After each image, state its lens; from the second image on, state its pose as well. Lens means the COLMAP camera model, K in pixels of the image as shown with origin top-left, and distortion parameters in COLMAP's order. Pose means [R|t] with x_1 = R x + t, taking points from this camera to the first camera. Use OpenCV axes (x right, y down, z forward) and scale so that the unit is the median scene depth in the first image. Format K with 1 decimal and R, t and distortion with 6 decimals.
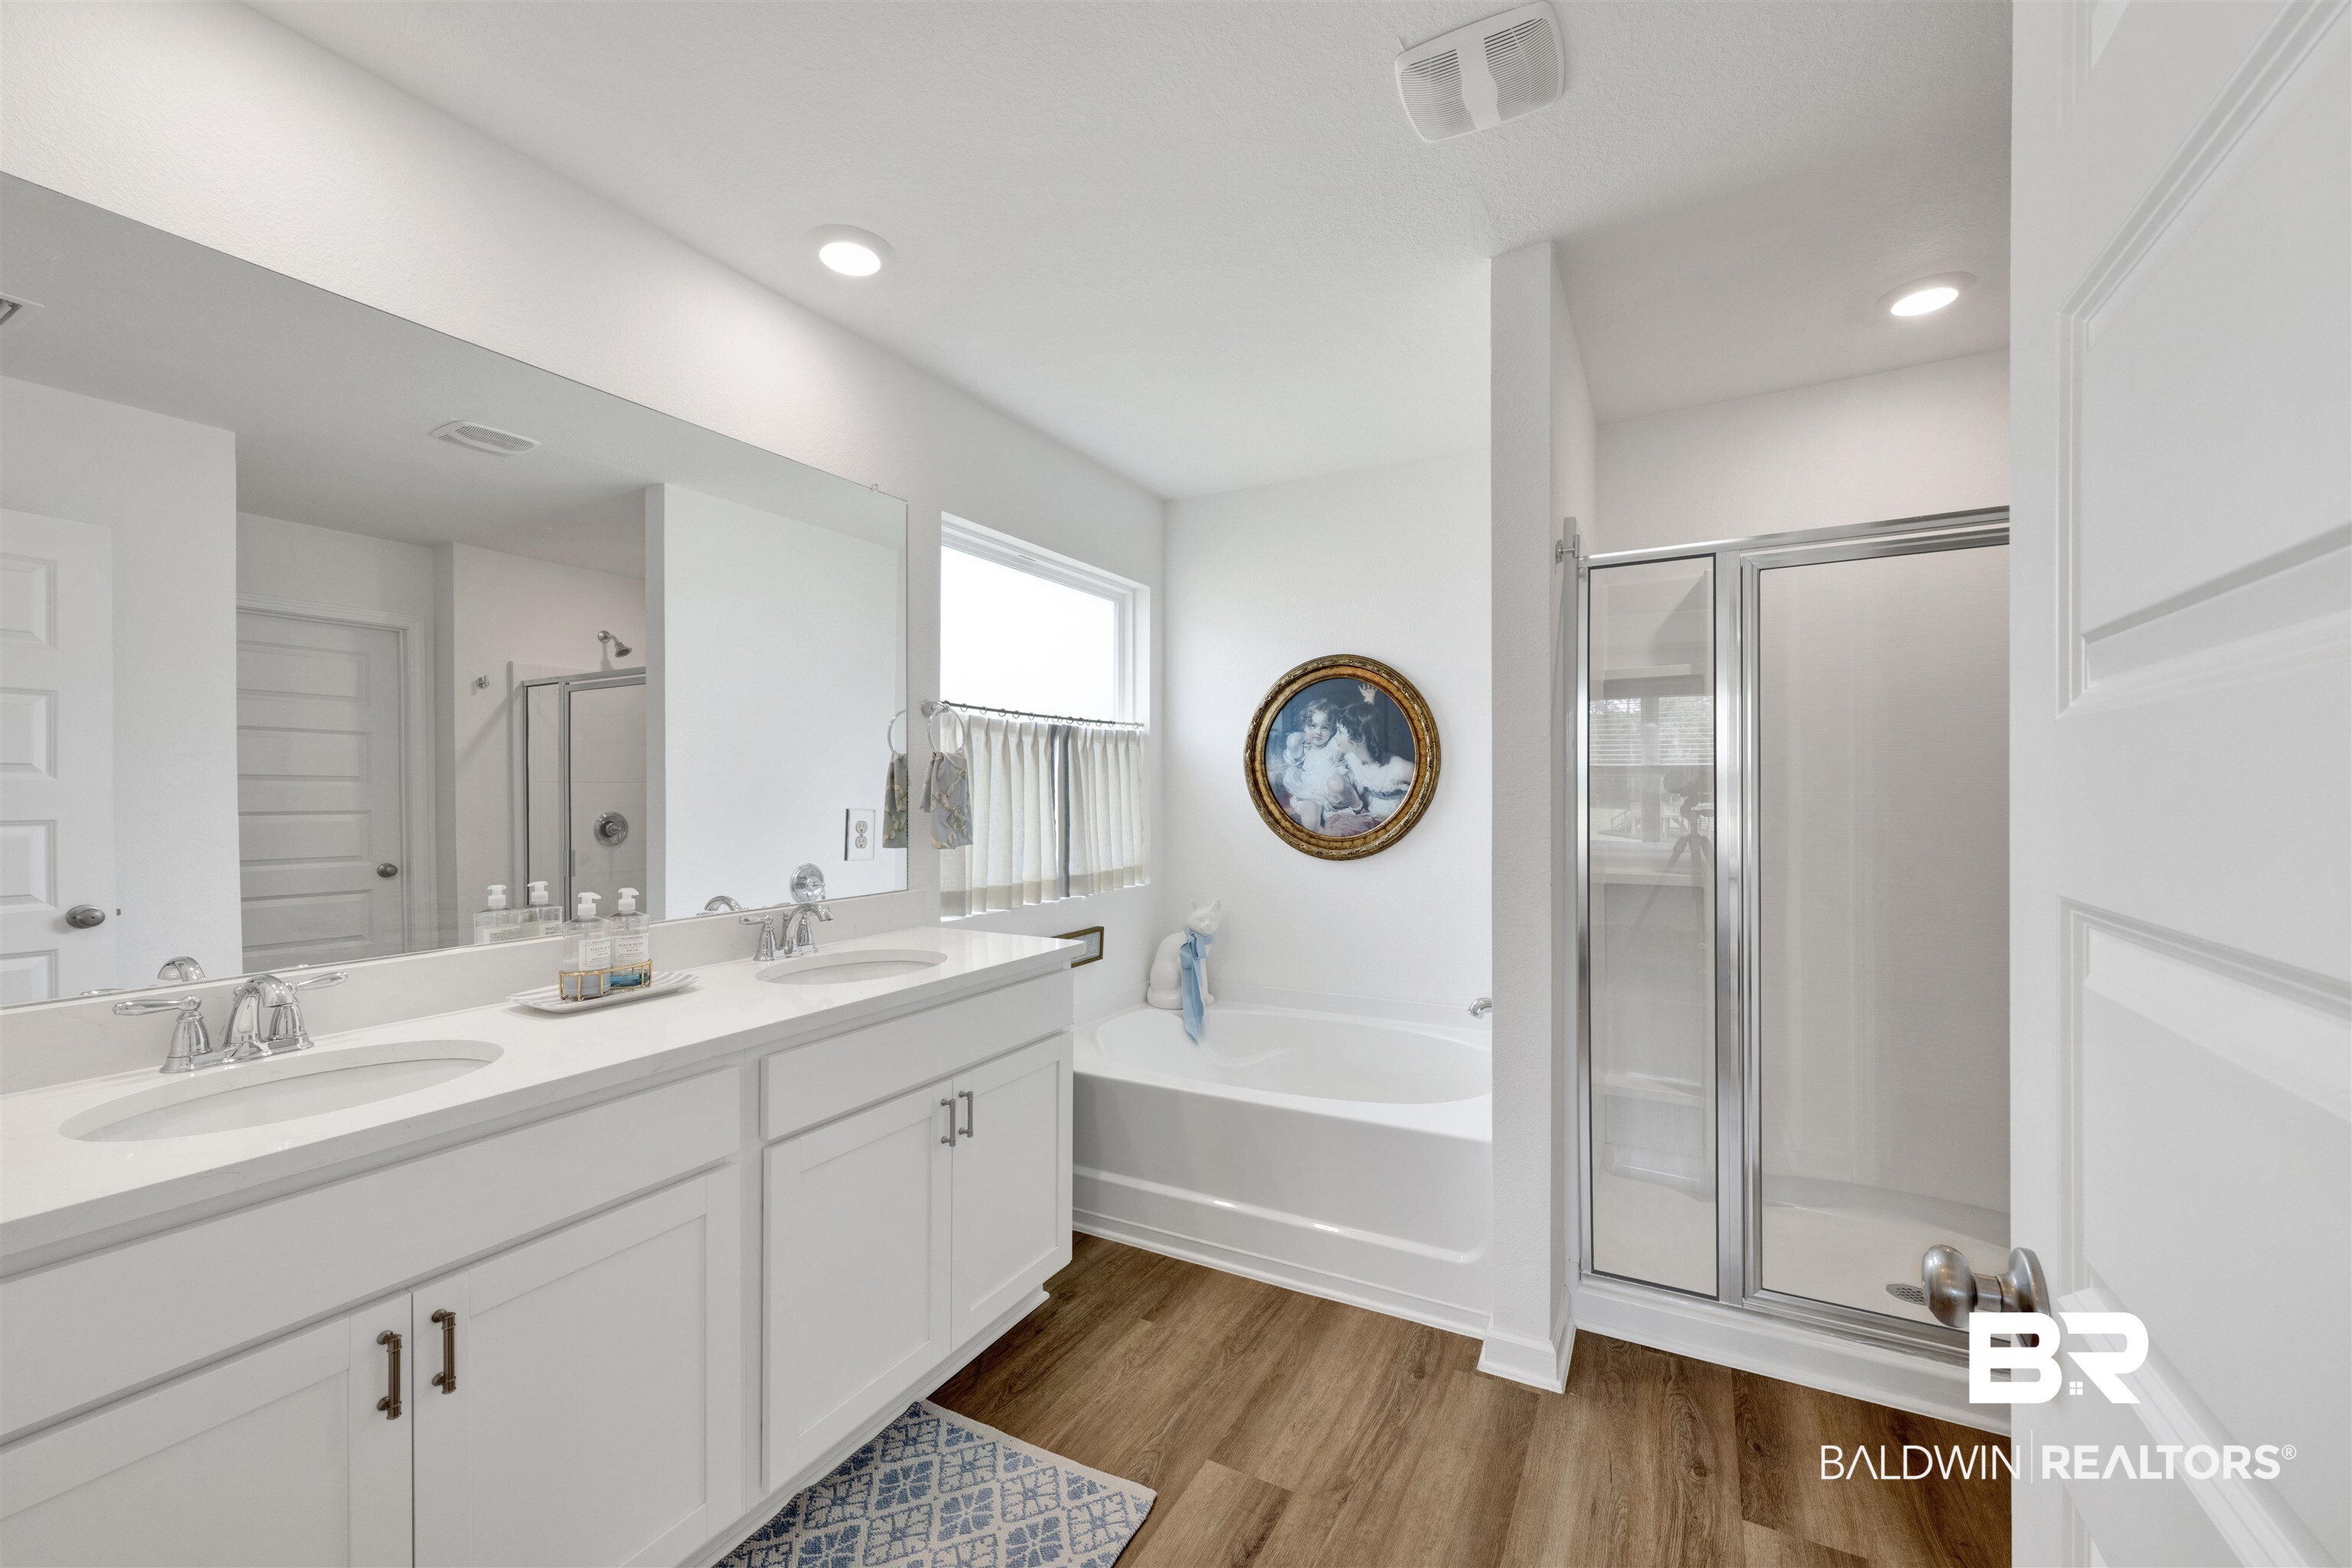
lens RADIAL K [[948.0, 0, 1164.3], [0, 948.0, 786.9], [0, 0, 1]] dist [-0.000481, -0.000292]
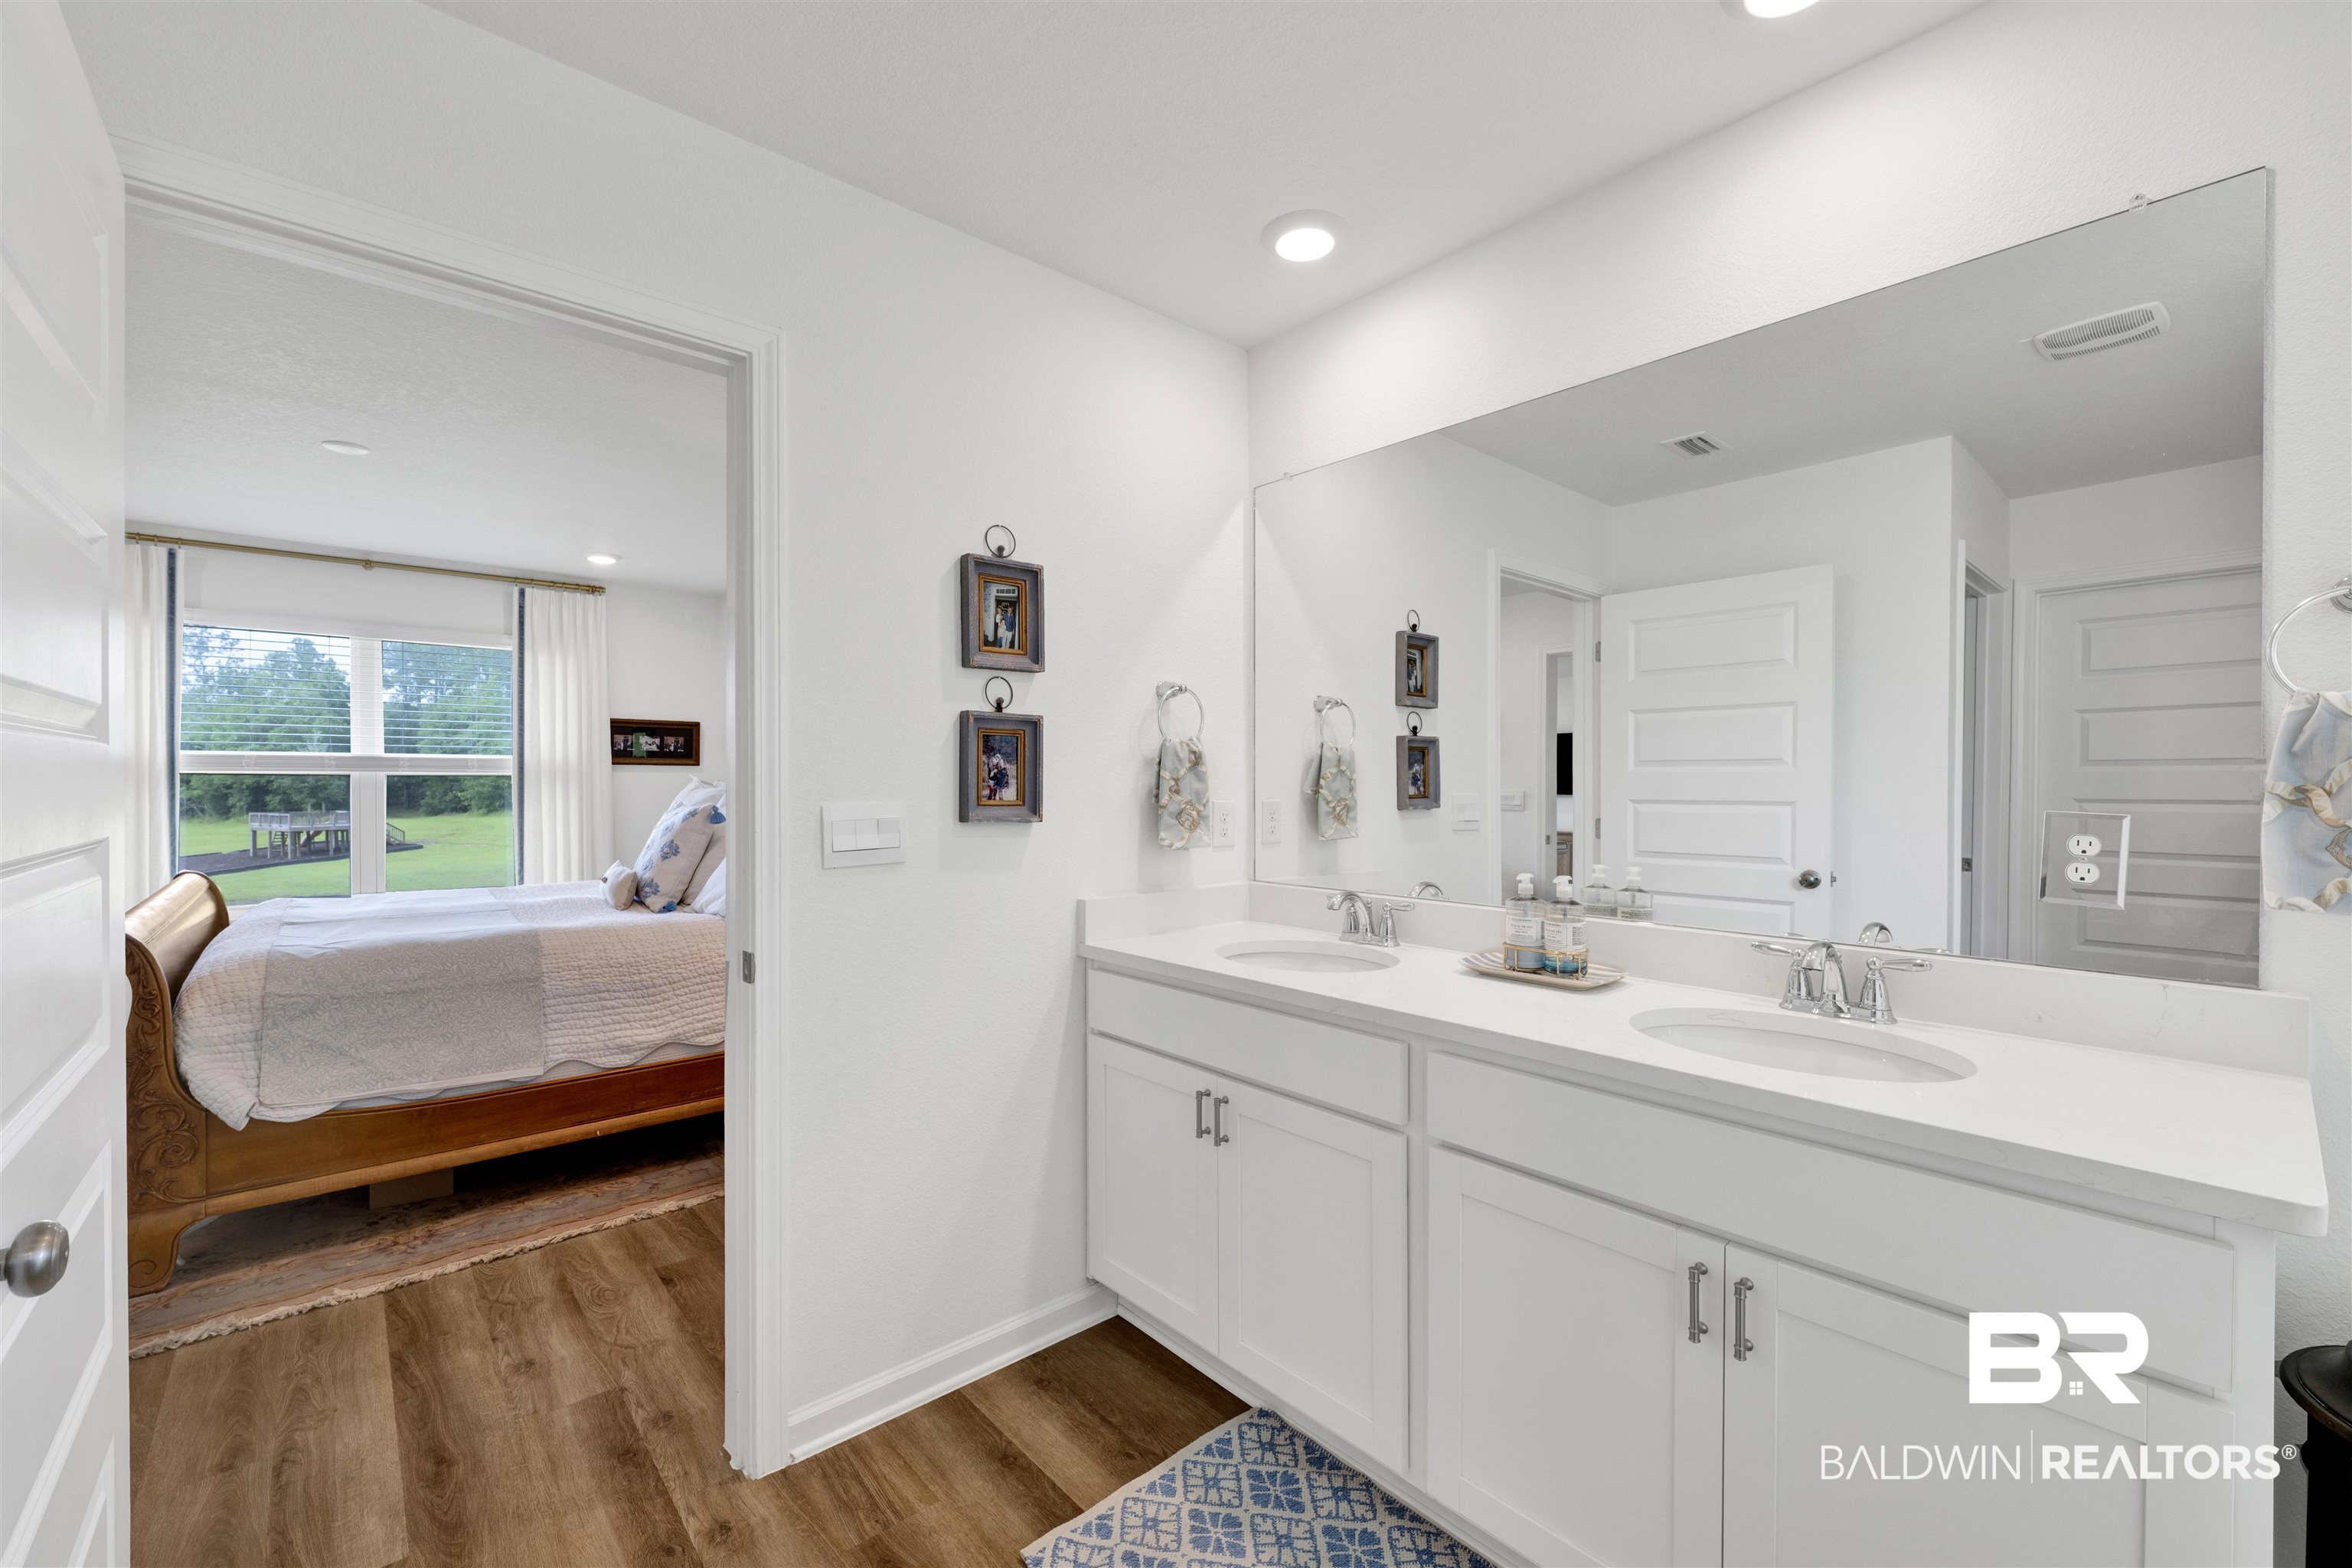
lens RADIAL K [[948.0, 0, 1183.2], [0, 948.0, 792.3], [0, 0, 1]] dist [-0.000481, -0.000292]
pose [[-0.338706, 0.006960, -0.940866, 0.518511], [0.012053, 0.999923, 0.003058, 0.010259], [0.940815, -0.010305, -0.338764, 0.963607]]
